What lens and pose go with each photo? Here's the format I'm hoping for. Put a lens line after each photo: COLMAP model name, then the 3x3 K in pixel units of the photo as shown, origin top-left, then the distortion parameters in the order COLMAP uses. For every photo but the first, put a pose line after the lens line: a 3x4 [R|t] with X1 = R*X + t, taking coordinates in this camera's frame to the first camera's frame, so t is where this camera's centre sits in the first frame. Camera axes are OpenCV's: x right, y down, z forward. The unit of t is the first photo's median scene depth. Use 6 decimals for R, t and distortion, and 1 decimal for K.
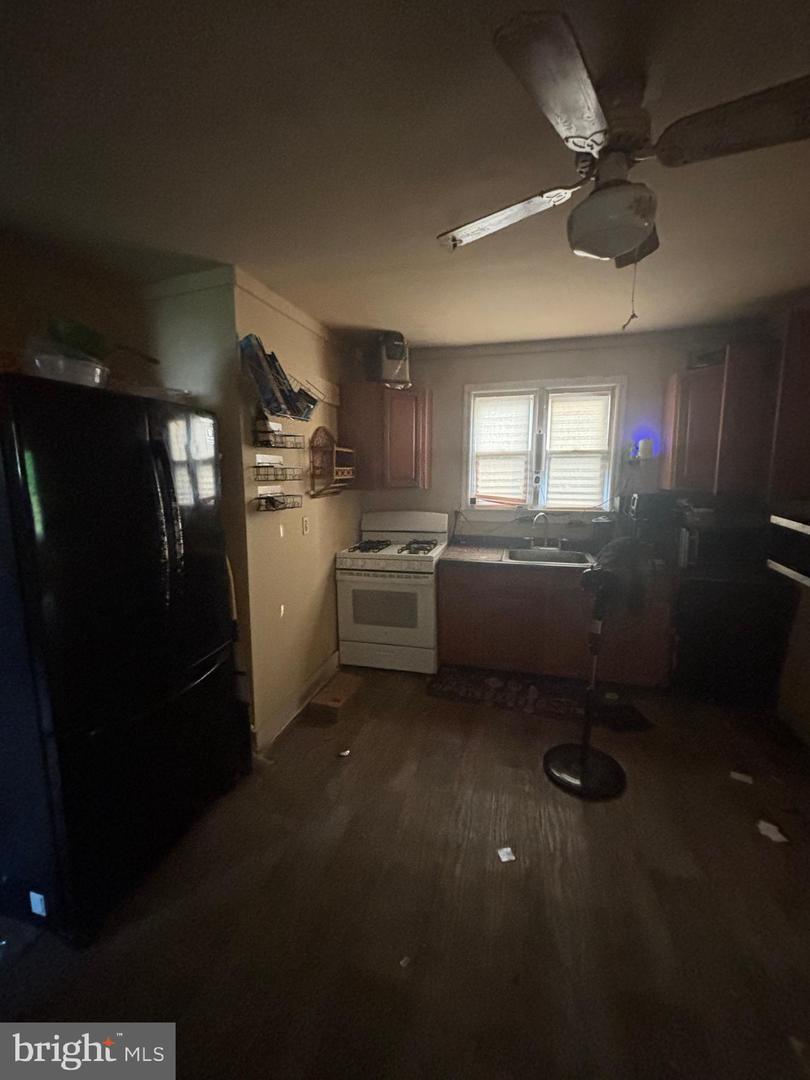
lens RADIAL K [[436.3, 0, 405.8], [0, 436.3, 538.3], [0, 0, 1]] dist [-0.003924, -0.000689]
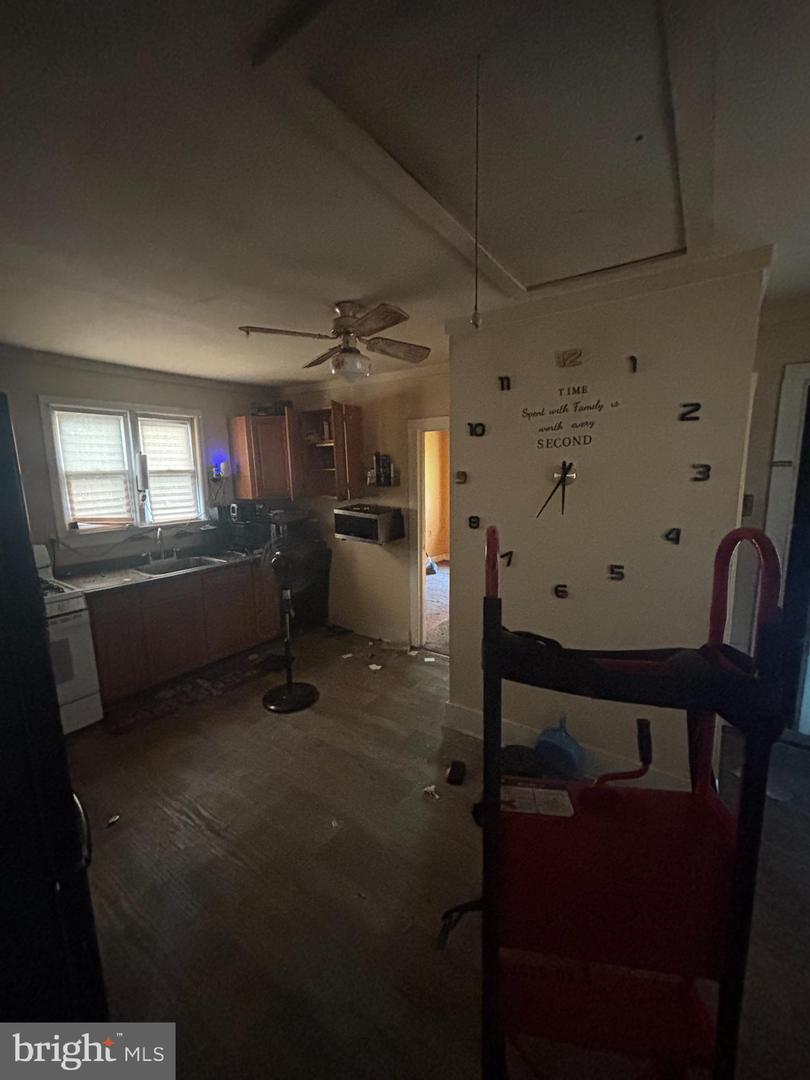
lens RADIAL K [[436.3, 0, 408.2], [0, 436.3, 538.7], [0, 0, 1]] dist [-0.003924, -0.000689]
pose [[0.328907, -0.147887, 0.932711, -0.482654], [0.159761, 0.982140, 0.099387, -0.040350], [-0.930751, 0.116321, 0.346659, 0.054474]]
